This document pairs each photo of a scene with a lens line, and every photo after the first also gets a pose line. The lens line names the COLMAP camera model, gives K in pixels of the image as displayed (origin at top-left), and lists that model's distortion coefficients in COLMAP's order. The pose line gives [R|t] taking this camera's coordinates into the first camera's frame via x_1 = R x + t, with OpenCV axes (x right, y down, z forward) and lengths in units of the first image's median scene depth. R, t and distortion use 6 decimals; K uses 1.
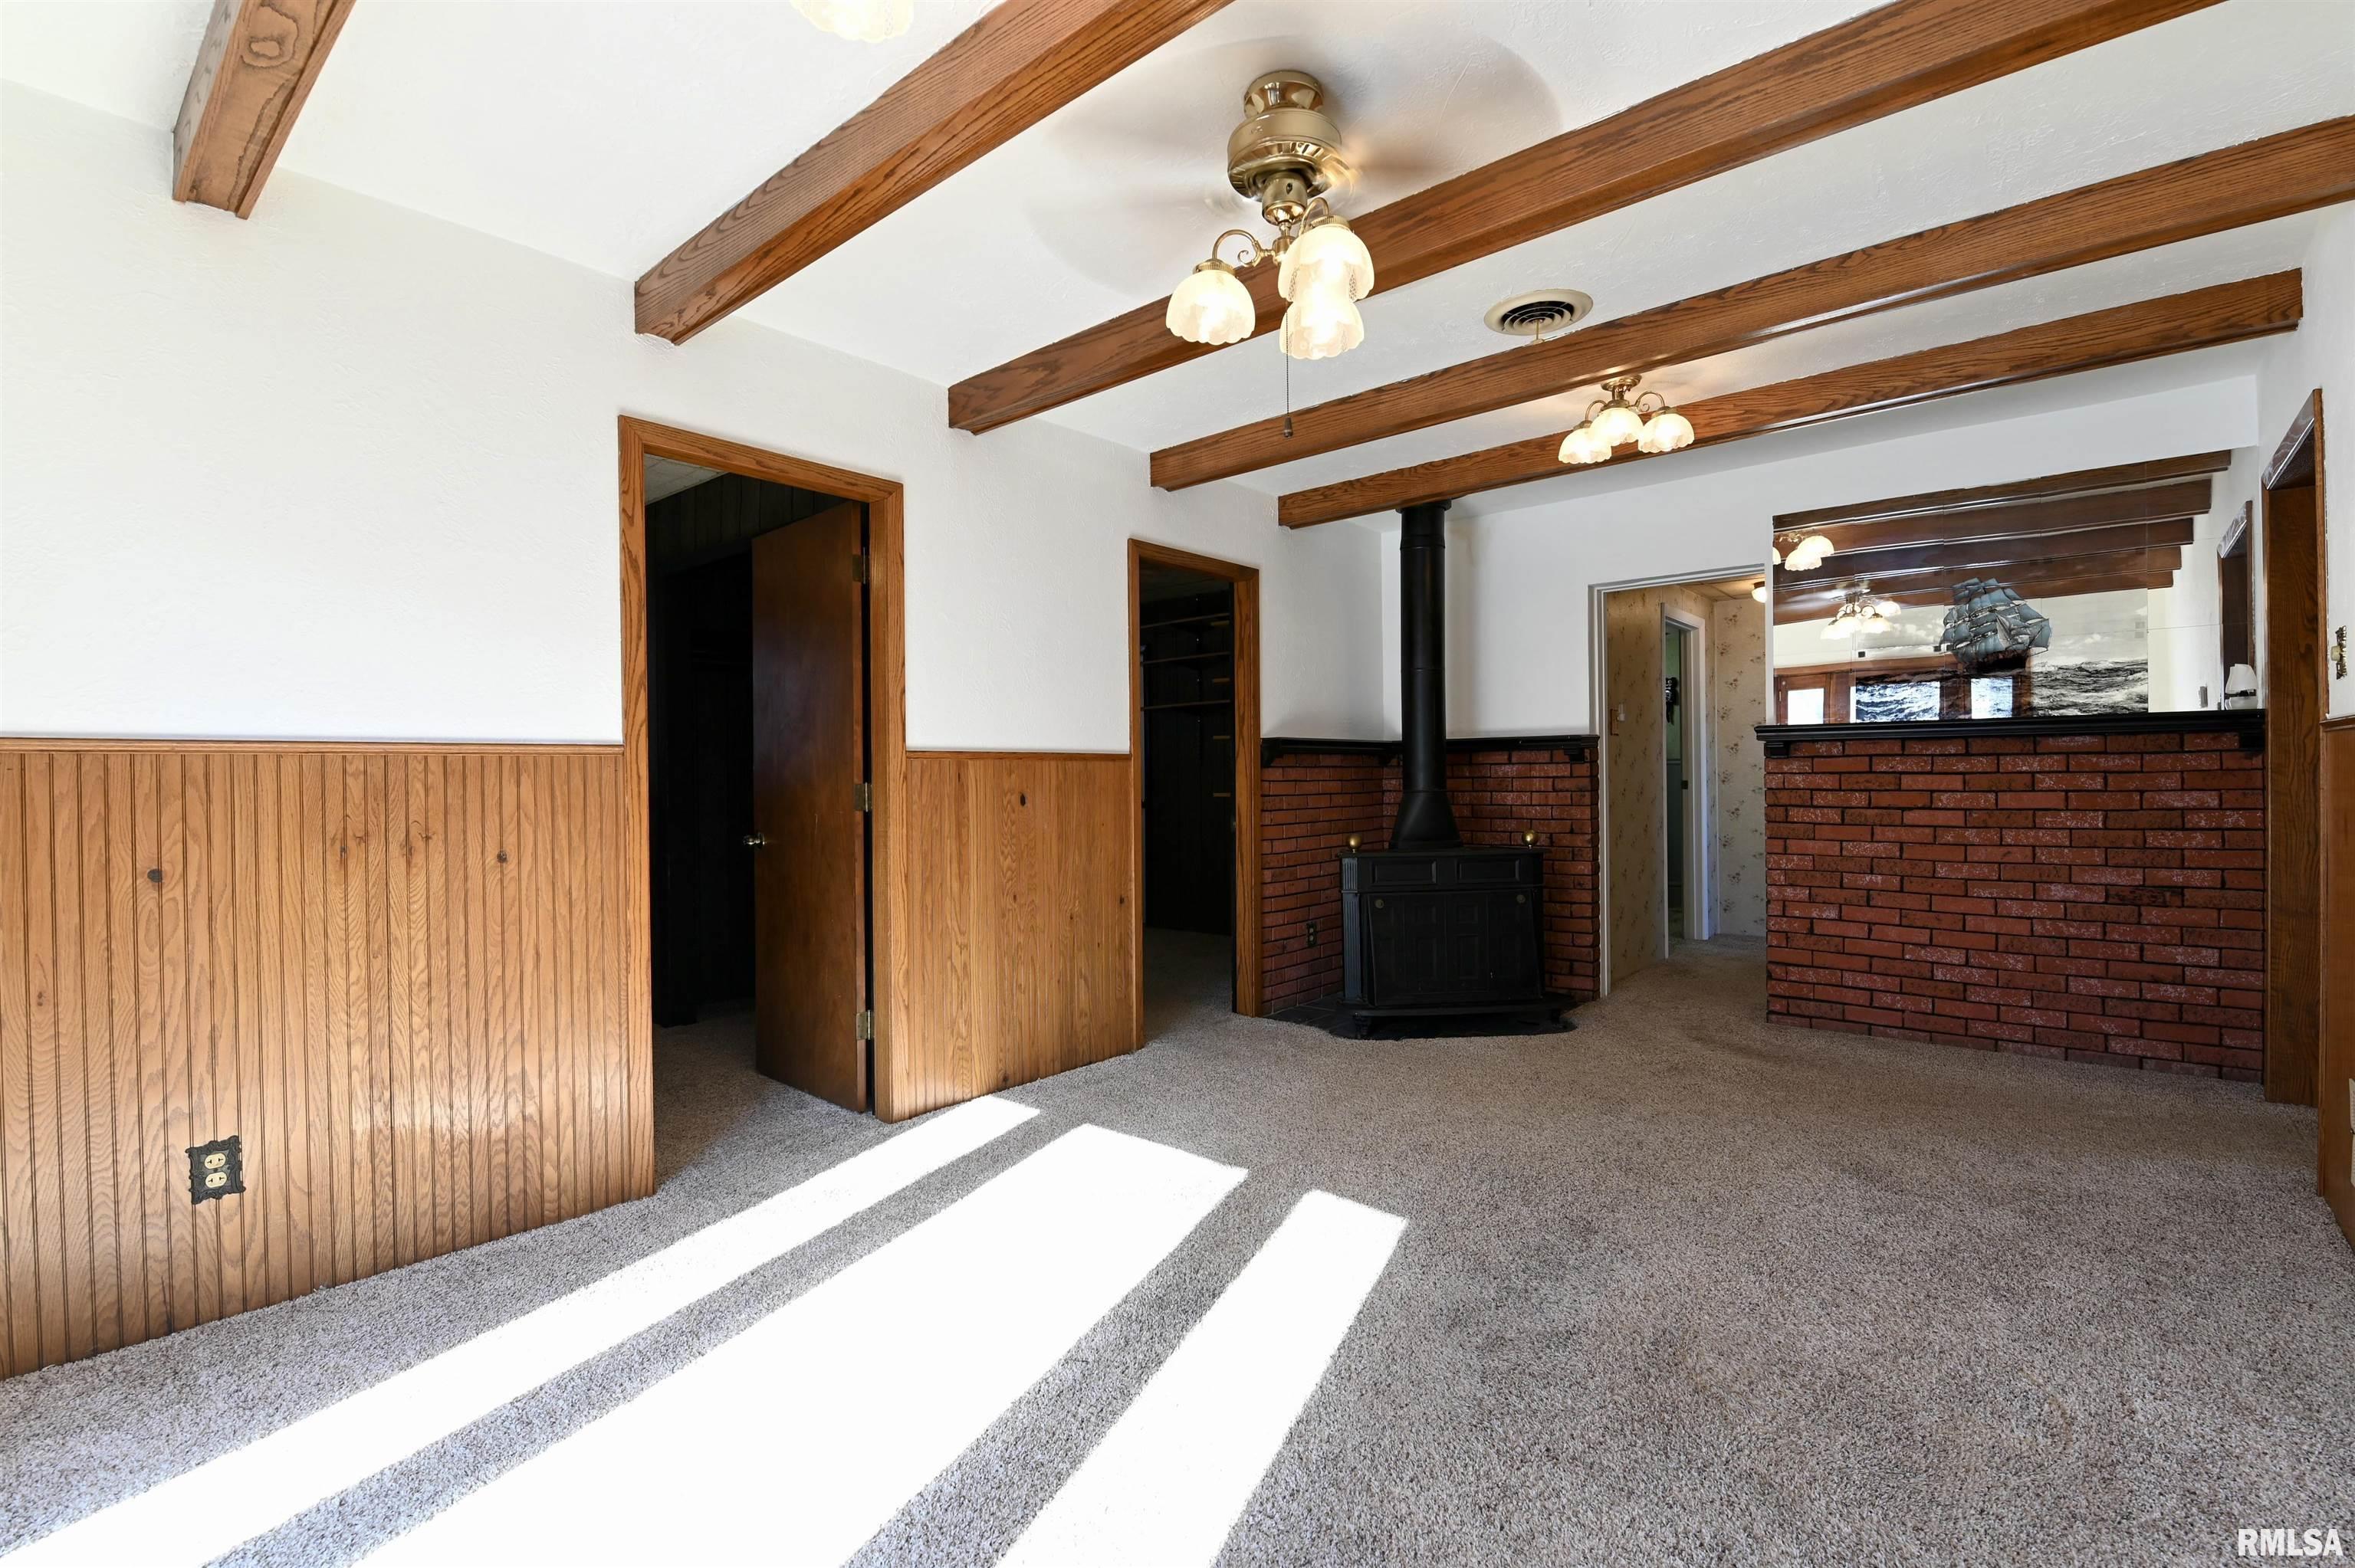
lens RADIAL K [[1047.1, 0, 1189.2], [0, 1047.1, 783.7], [0, 0, 1]] dist [-0.011708, -0.001785]
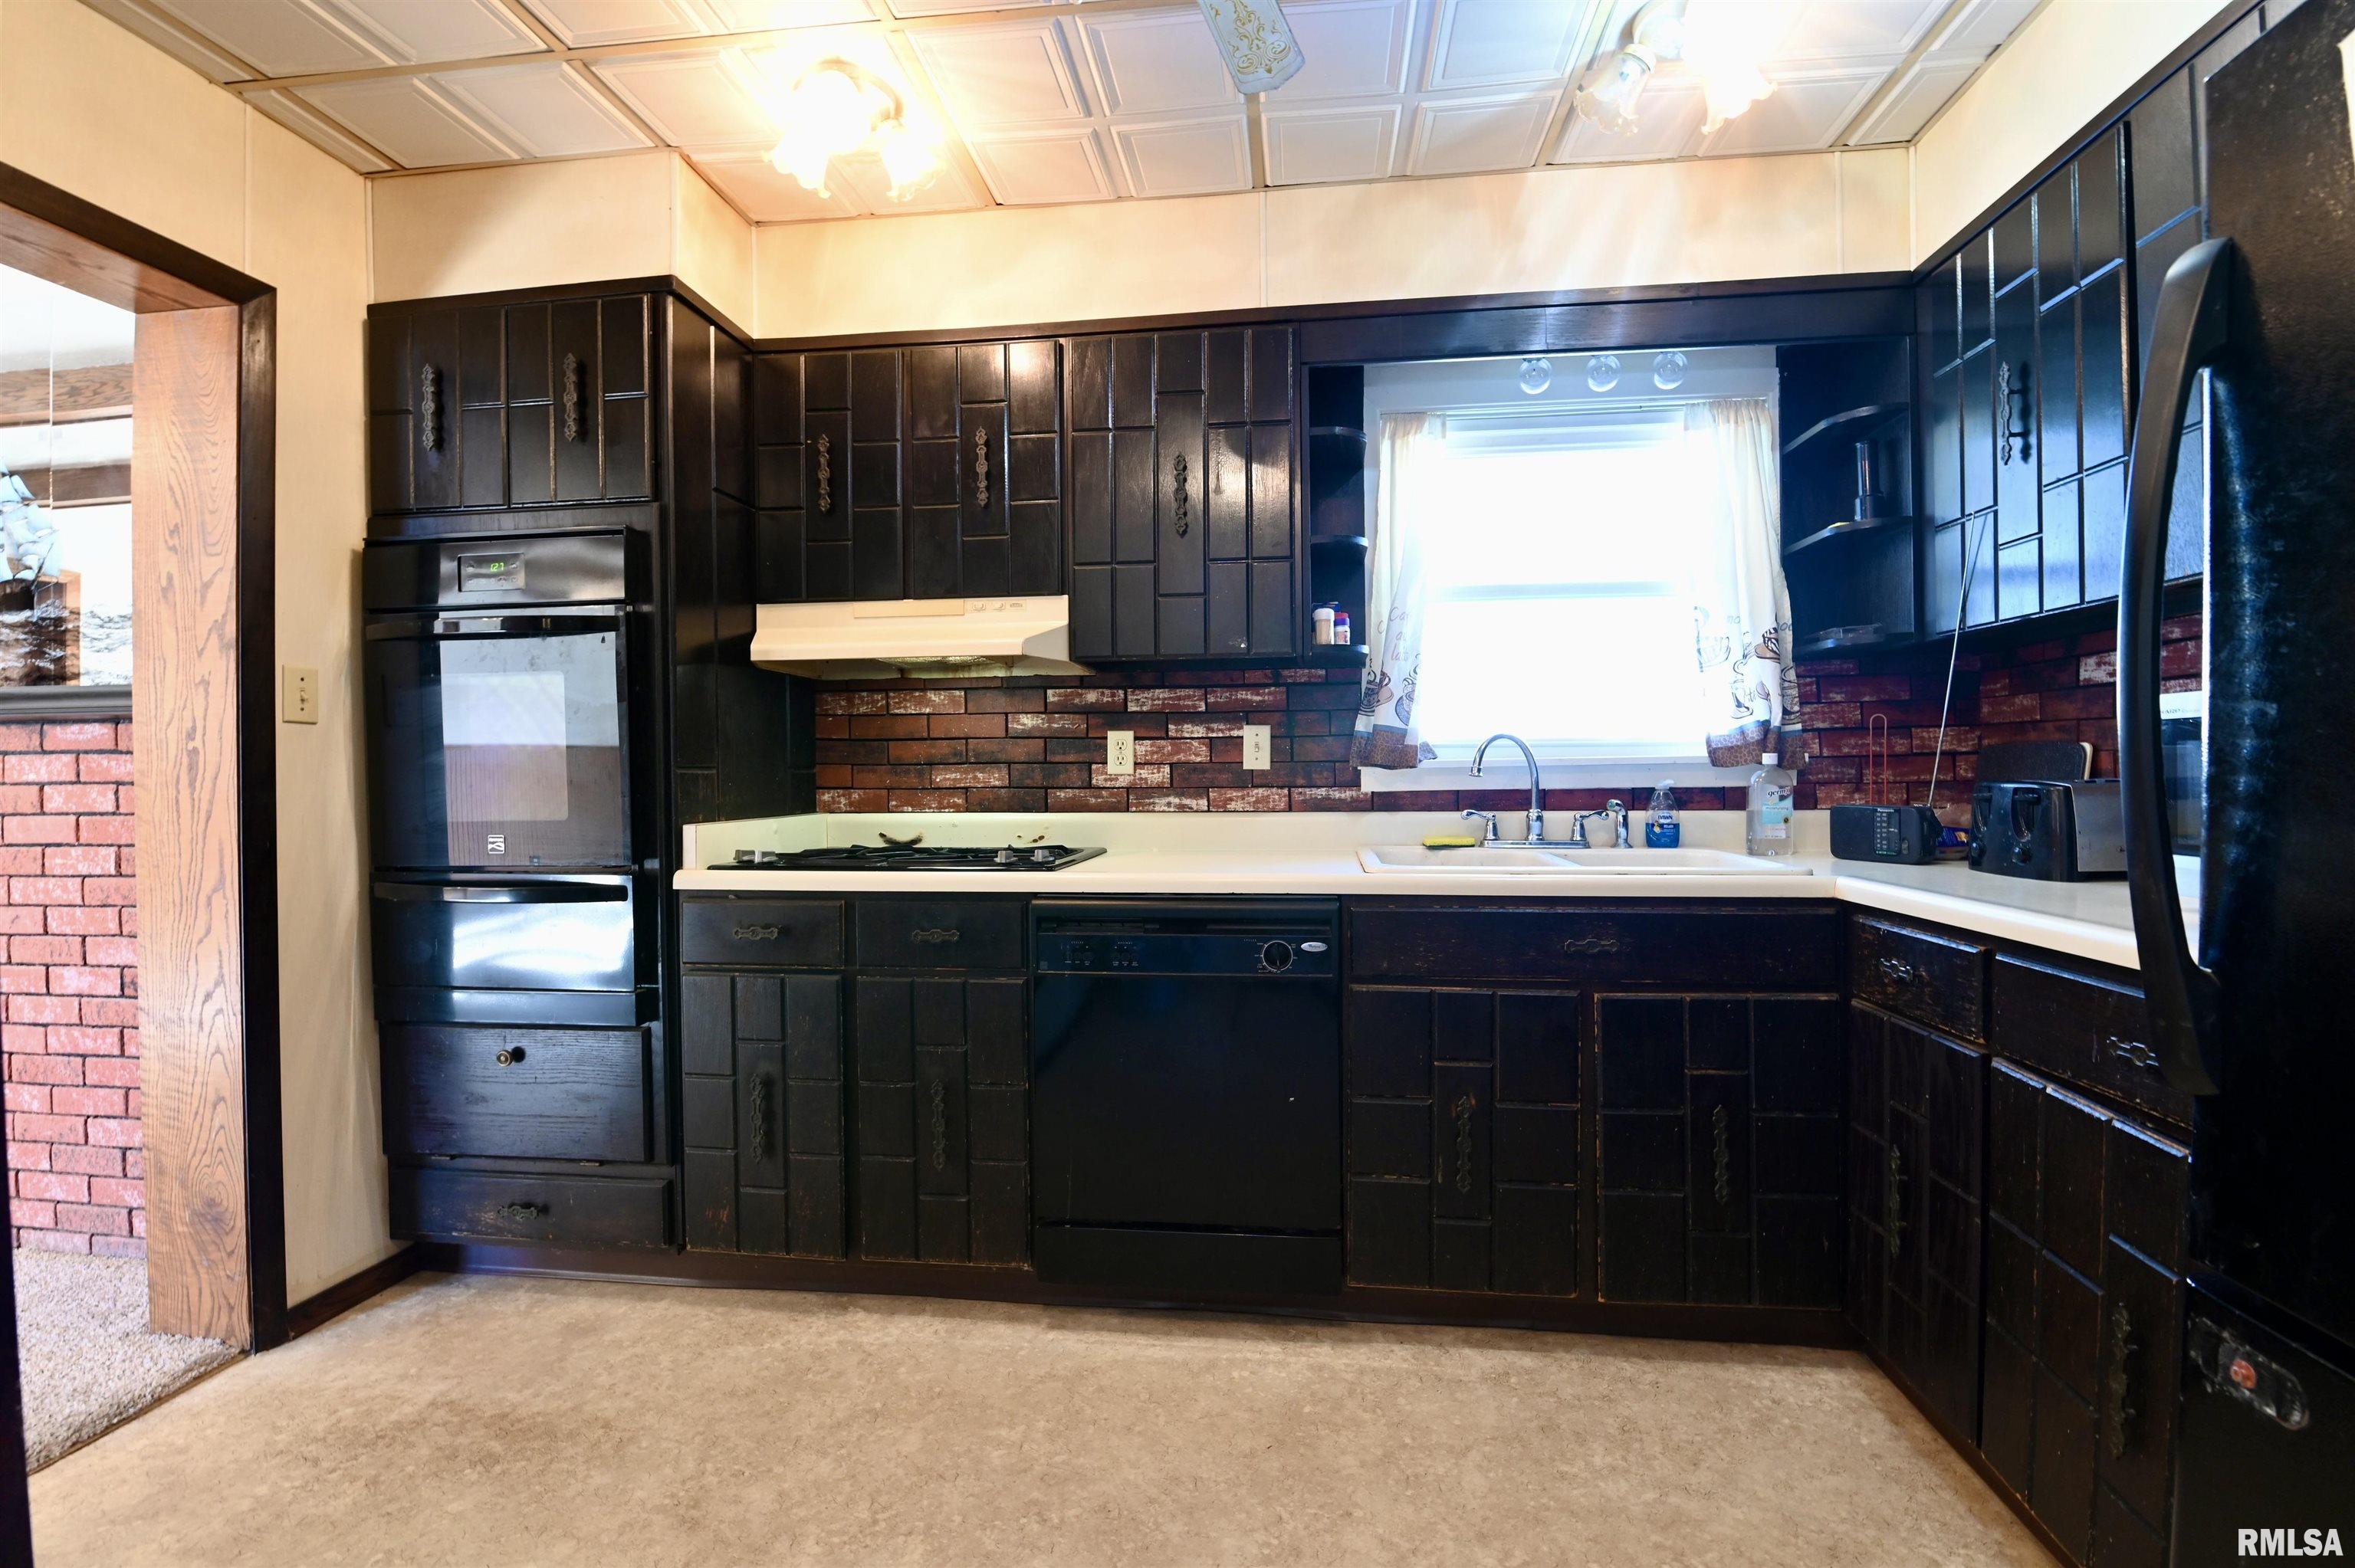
lens RADIAL K [[1012.1, 0, 1201.8], [0, 1012.1, 785.0], [0, 0, 1]] dist [-0.006919, -0.007149]
pose [[0.825235, -0.003718, 0.564777, 1.002746], [0.005238, 0.999986, -0.001071, -0.005677], [-0.564765, 0.003842, 0.825243, 0.141271]]
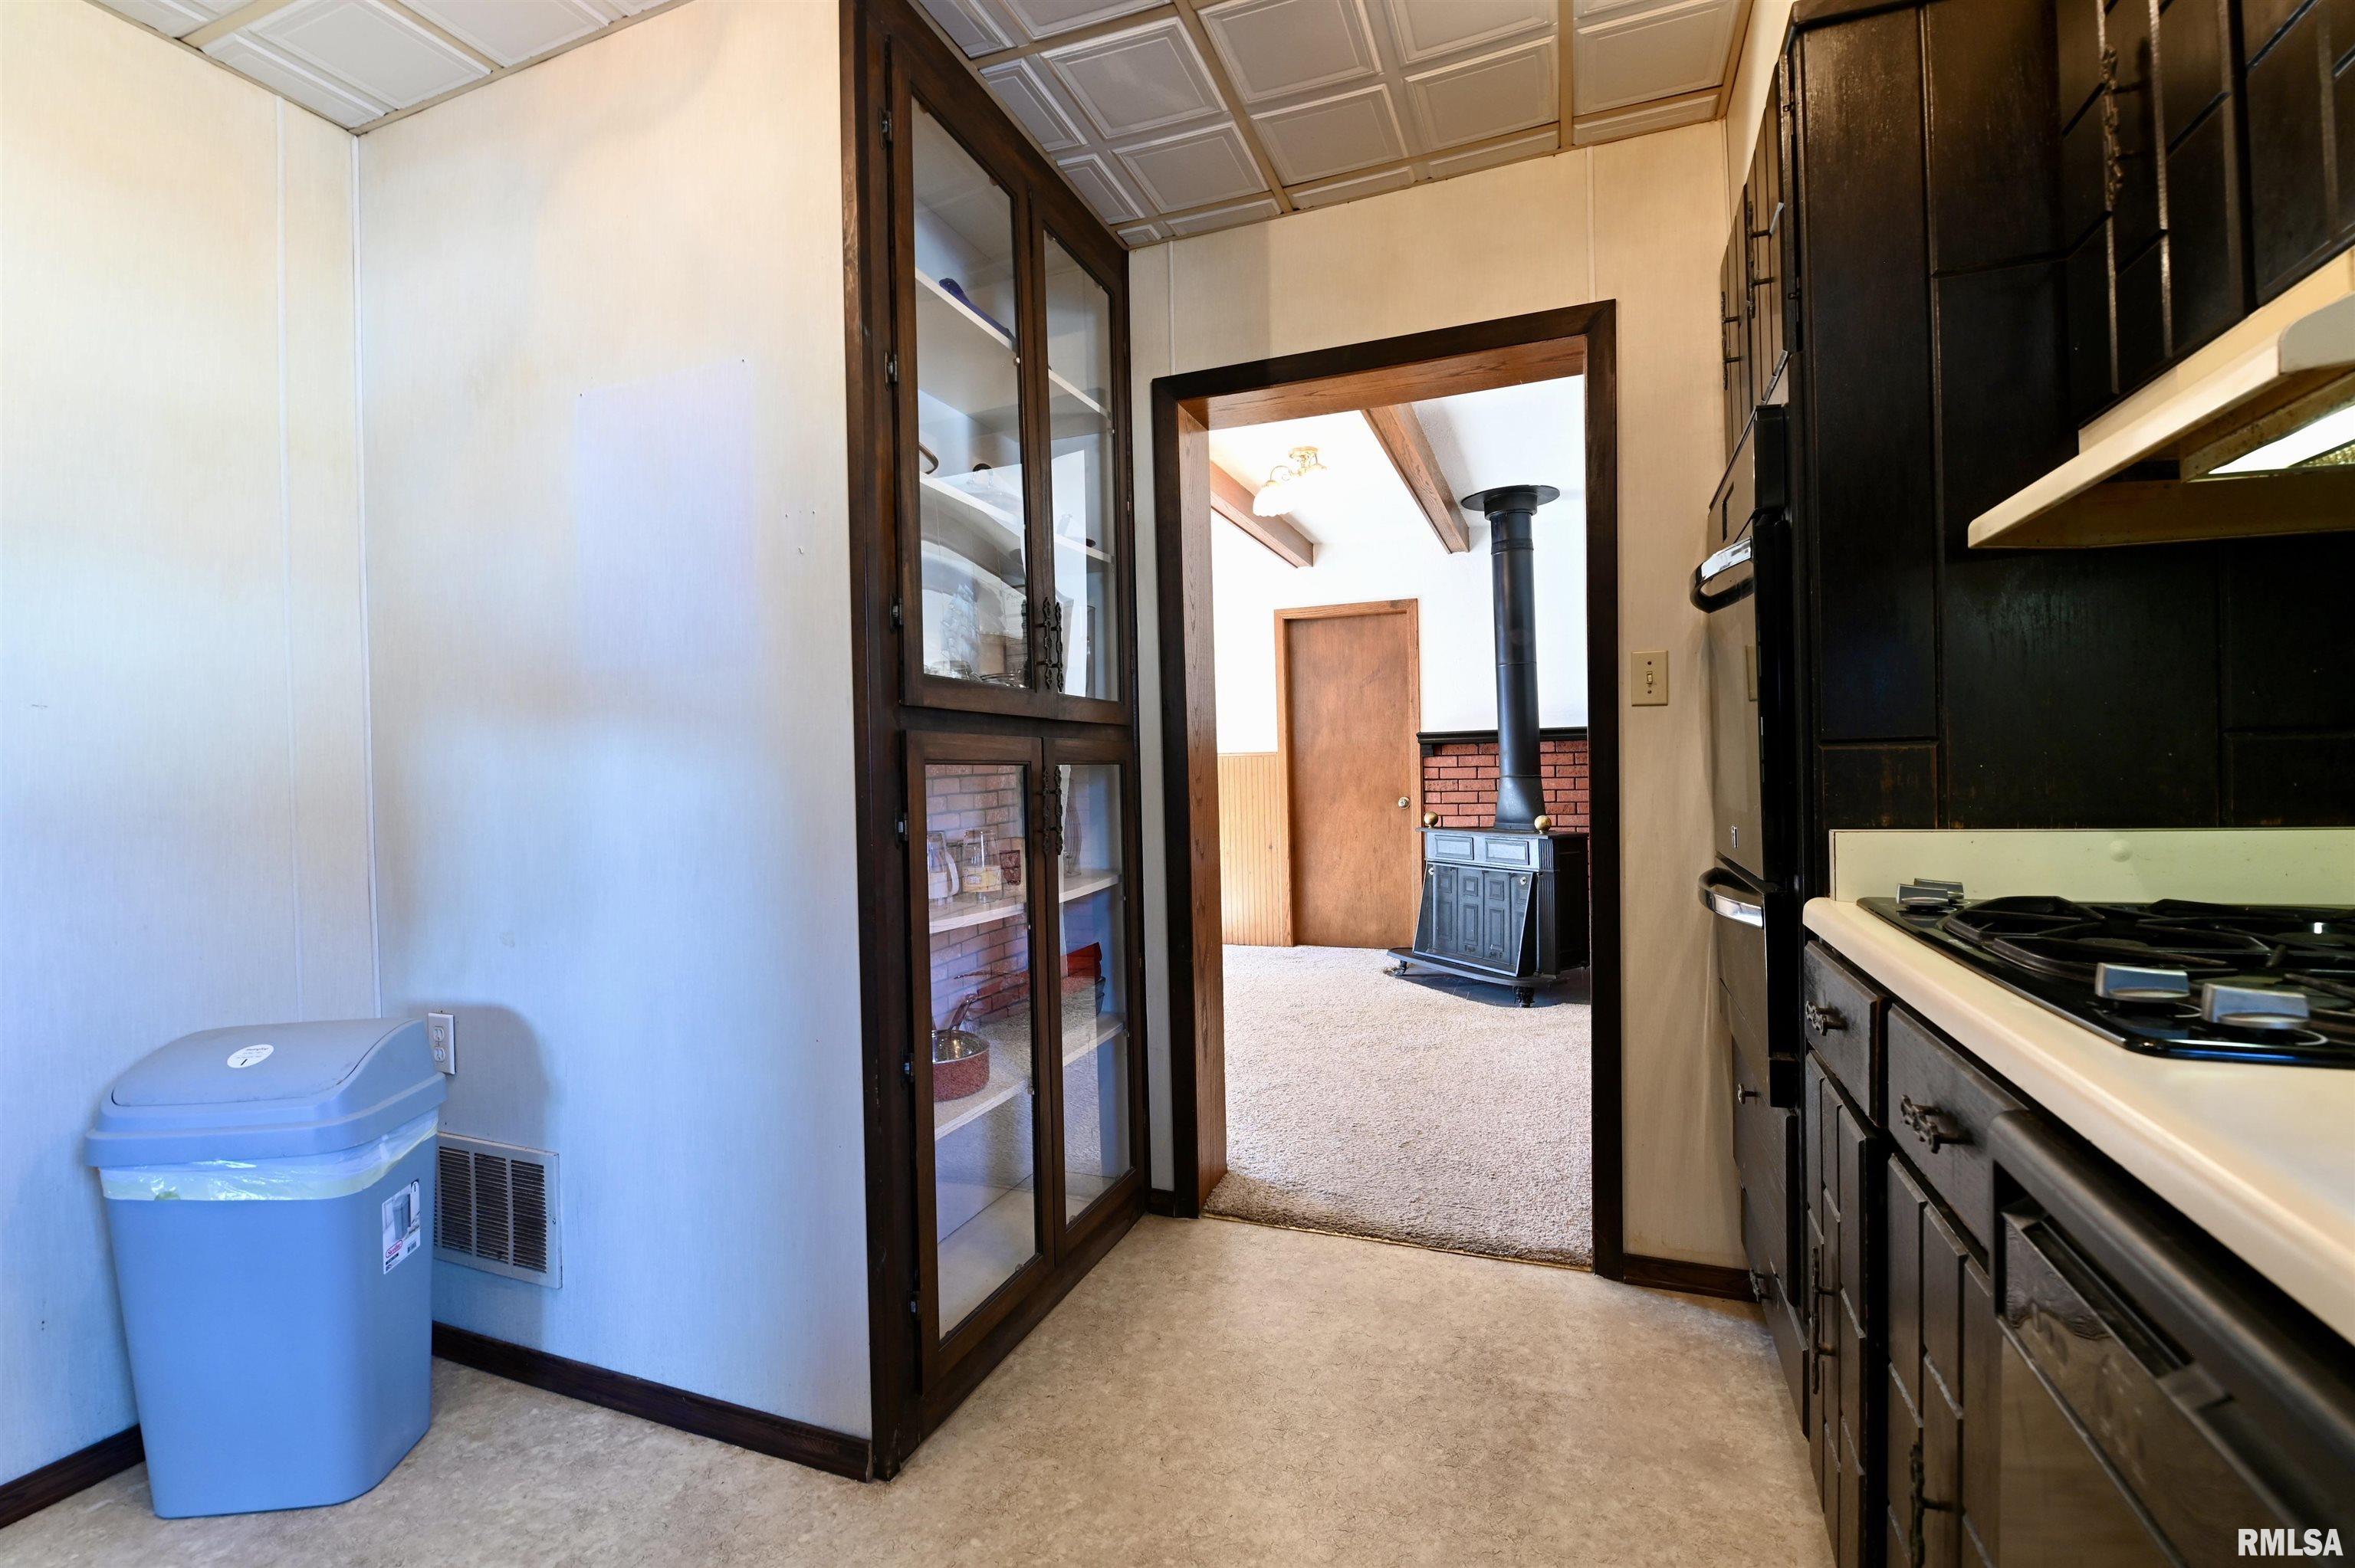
lens RADIAL K [[1012.1, 0, 1193.2], [0, 1012.1, 781.4], [0, 0, 1]] dist [-0.006919, -0.007149]
pose [[0.340826, 0.012077, -0.940049, 1.316834], [0.011829, 0.999783, 0.017133, -0.011863], [0.940052, -0.016959, 0.340610, 0.398643]]
